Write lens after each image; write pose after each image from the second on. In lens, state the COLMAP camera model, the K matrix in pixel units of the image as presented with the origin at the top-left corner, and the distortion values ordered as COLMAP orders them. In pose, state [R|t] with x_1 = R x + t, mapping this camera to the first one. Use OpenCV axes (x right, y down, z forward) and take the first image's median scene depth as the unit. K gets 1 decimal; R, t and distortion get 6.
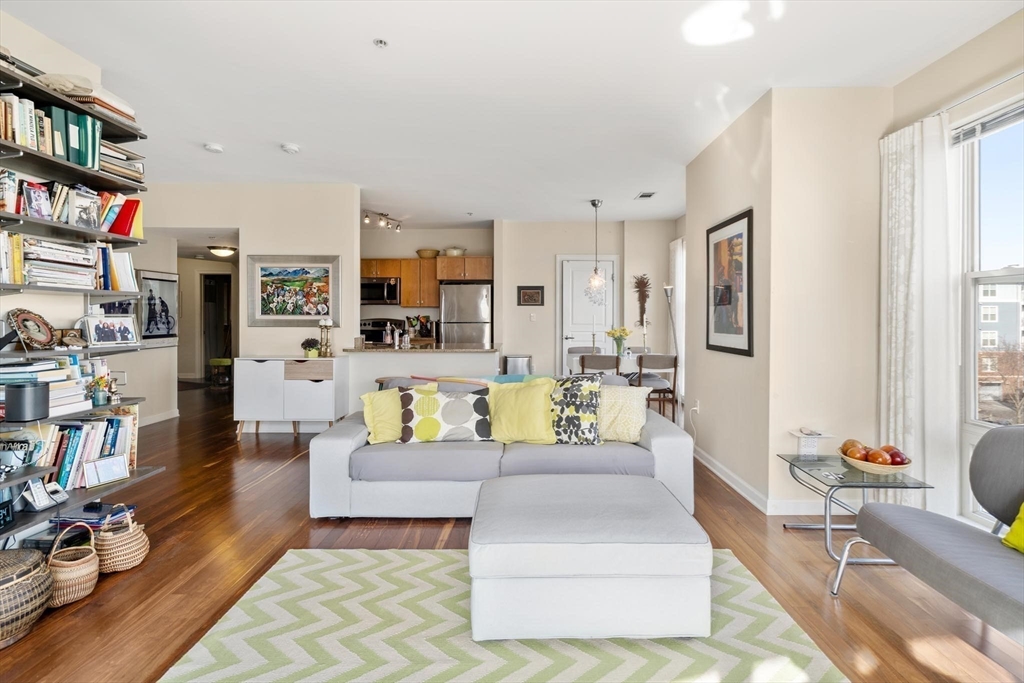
lens RADIAL K [[471.7, 0, 515.1], [0, 471.7, 317.7], [0, 0, 1]] dist [-0.008354, 0.003360]
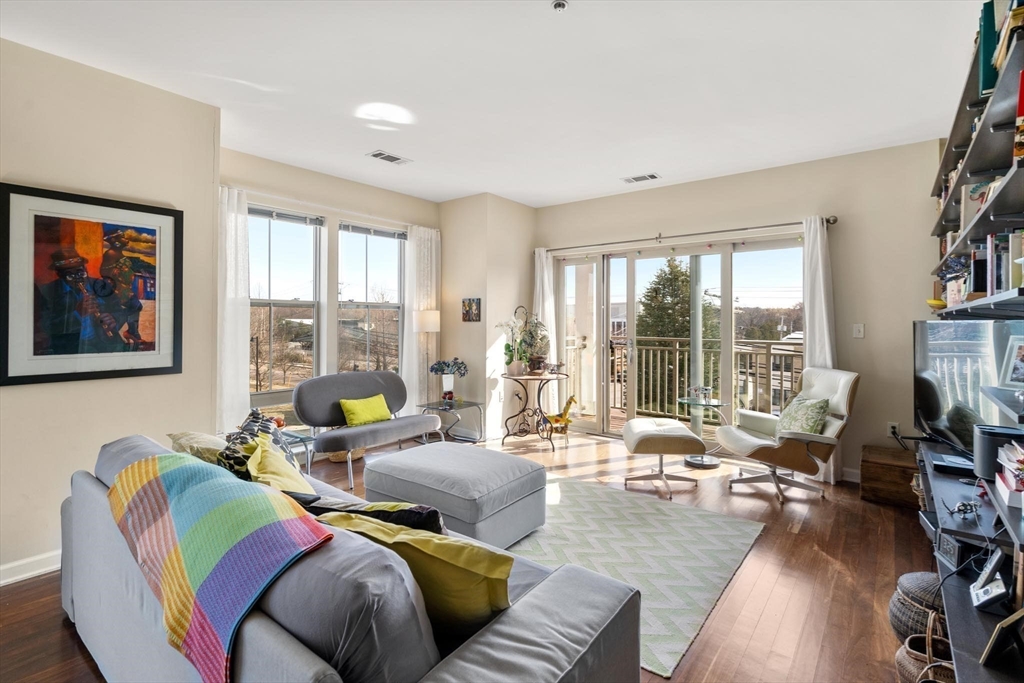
lens RADIAL K [[471.7, 0, 523.2], [0, 471.7, 320.6], [0, 0, 1]] dist [-0.008354, 0.003360]
pose [[-0.796357, -0.002143, 0.604823, -0.355781], [-0.002032, 0.999998, 0.000867, -0.012538], [-0.604823, -0.000539, -0.796360, 0.818675]]
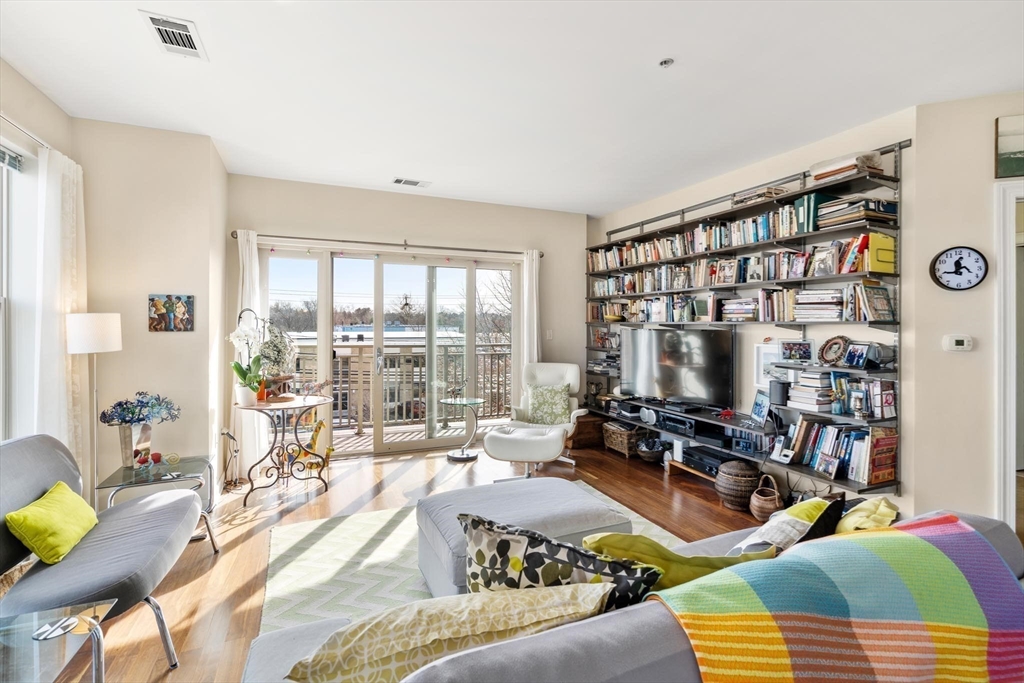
lens RADIAL K [[471.7, 0, 516.1], [0, 471.7, 325.1], [0, 0, 1]] dist [-0.008354, 0.003360]
pose [[-0.910649, -0.003203, -0.413167, 0.190126], [-0.005345, 0.999978, 0.004029, -0.023226], [0.413145, 0.005877, -0.910646, 0.848454]]
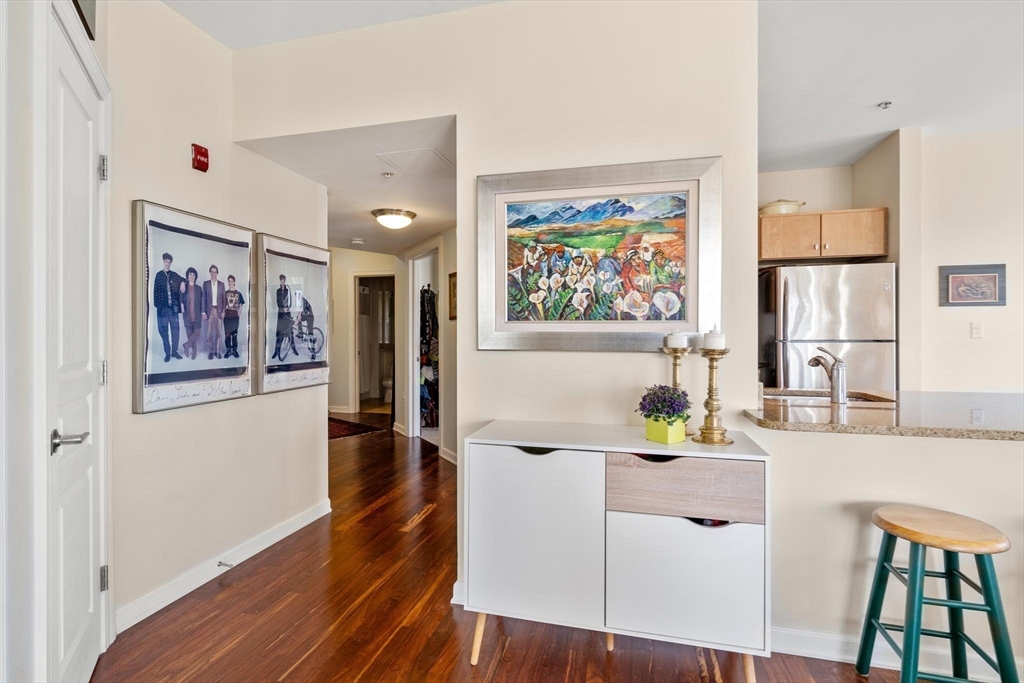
lens RADIAL K [[471.7, 0, 518.3], [0, 471.7, 334.6], [0, 0, 1]] dist [-0.008354, 0.003360]
pose [[0.971302, -0.002076, -0.237840, -0.435478], [0.001469, 0.999995, -0.002728, 0.006717], [0.237844, 0.002300, 0.971301, 0.607412]]
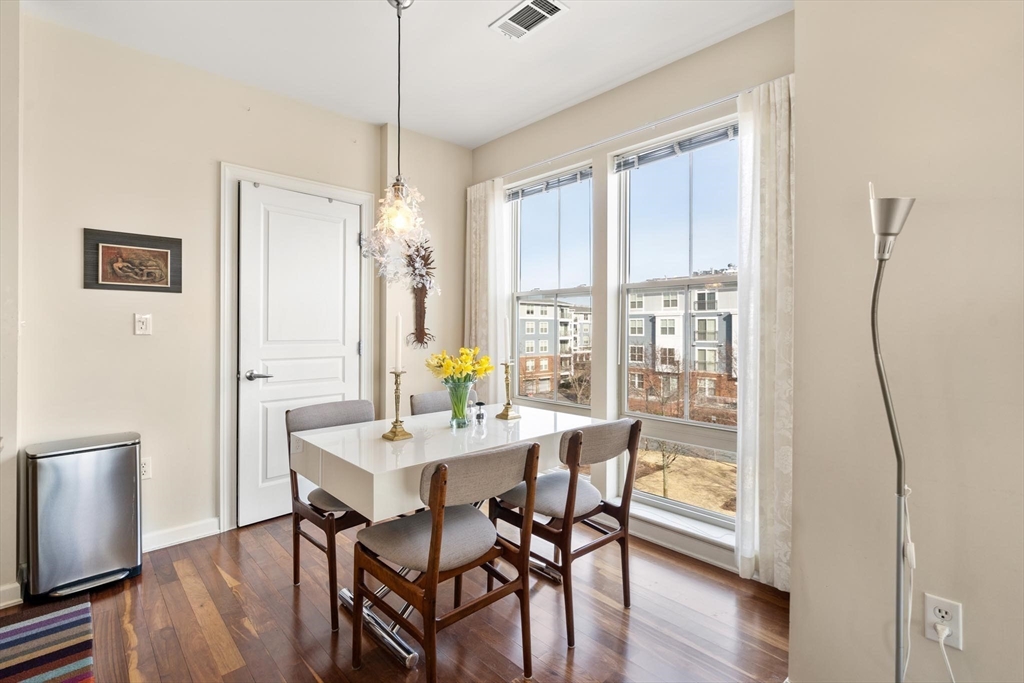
lens RADIAL K [[471.7, 0, 512.2], [0, 471.7, 332.7], [0, 0, 1]] dist [-0.008354, 0.003360]
pose [[0.717569, -0.001761, 0.696485, -0.012385], [-0.003382, 0.999976, 0.006013, 0.004085], [-0.696479, -0.006670, 0.717546, 0.798841]]
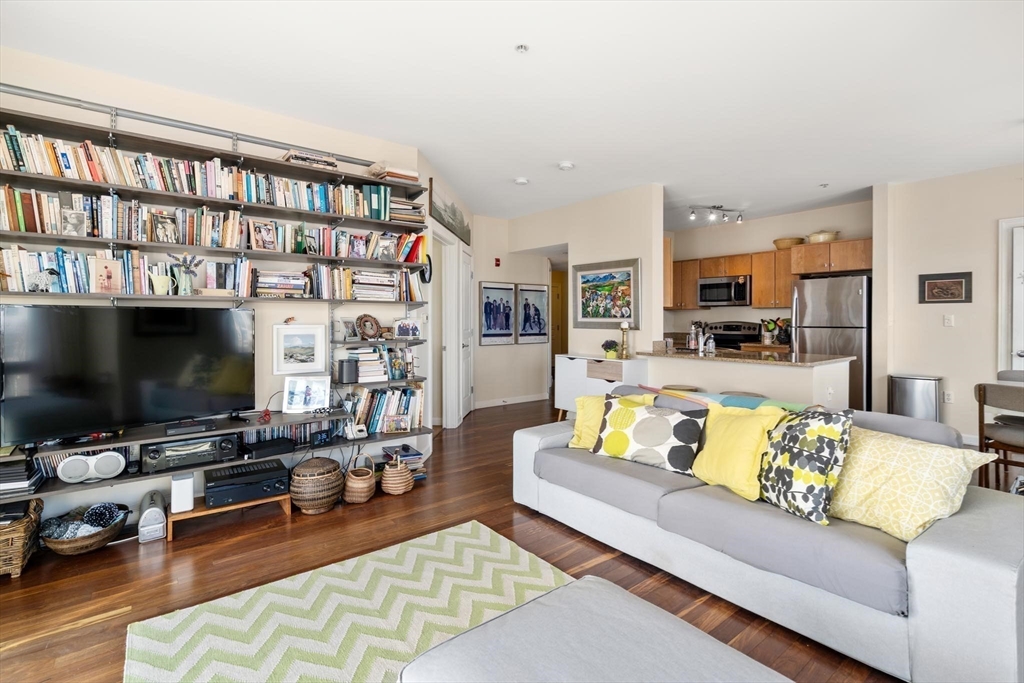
lens RADIAL K [[471.7, 0, 519.6], [0, 471.7, 322.2], [0, 0, 1]] dist [-0.008354, 0.003360]
pose [[0.631855, 0.004963, -0.775071, 0.240348], [-0.002102, 0.999987, 0.004690, -0.000339], [0.775084, -0.001334, 0.631857, 0.173381]]
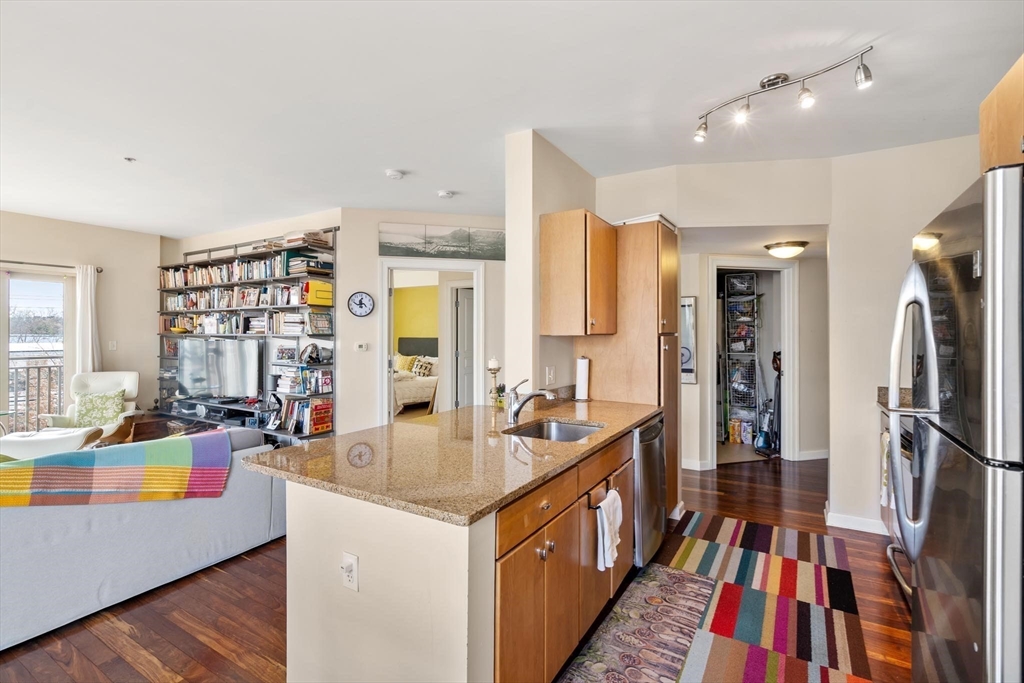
lens RADIAL K [[471.7, 0, 518.8], [0, 471.7, 332.7], [0, 0, 1]] dist [-0.008354, 0.003360]
pose [[-0.497196, -0.003924, -0.867630, 0.172797], [-0.005028, 0.999986, -0.001641, -0.031439], [0.867624, 0.003547, -0.497209, 1.318837]]
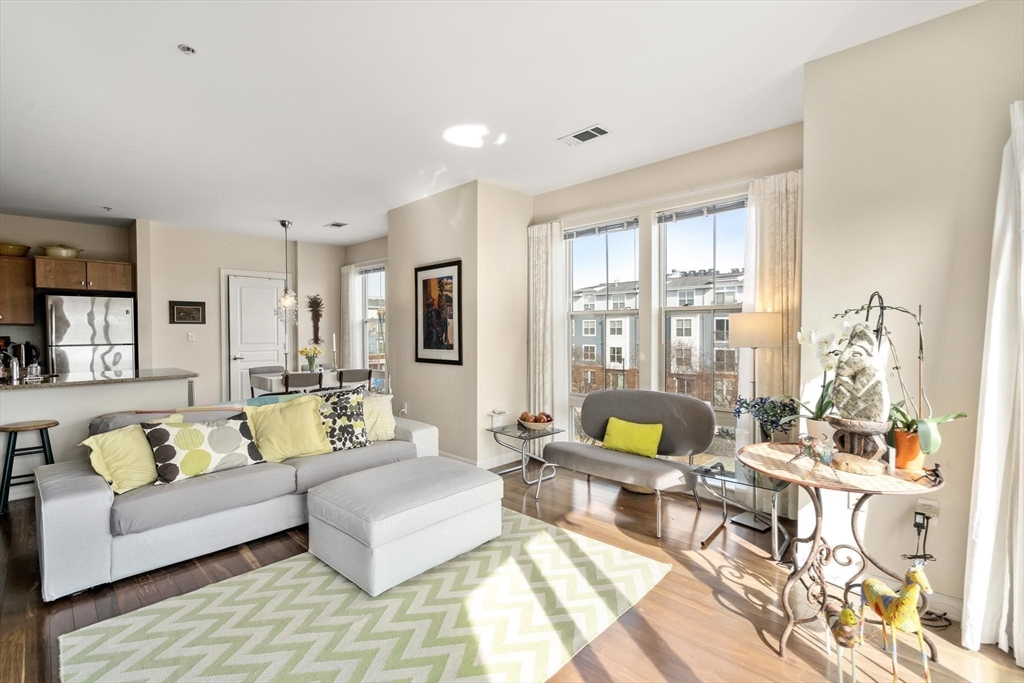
lens RADIAL K [[471.7, 0, 508.6], [0, 471.7, 338.2], [0, 0, 1]] dist [-0.008354, 0.003360]
pose [[0.698521, -0.015608, 0.715420, -0.252038], [0.006827, 0.999862, 0.015148, -0.011291], [-0.715557, -0.005697, 0.698531, -0.052549]]
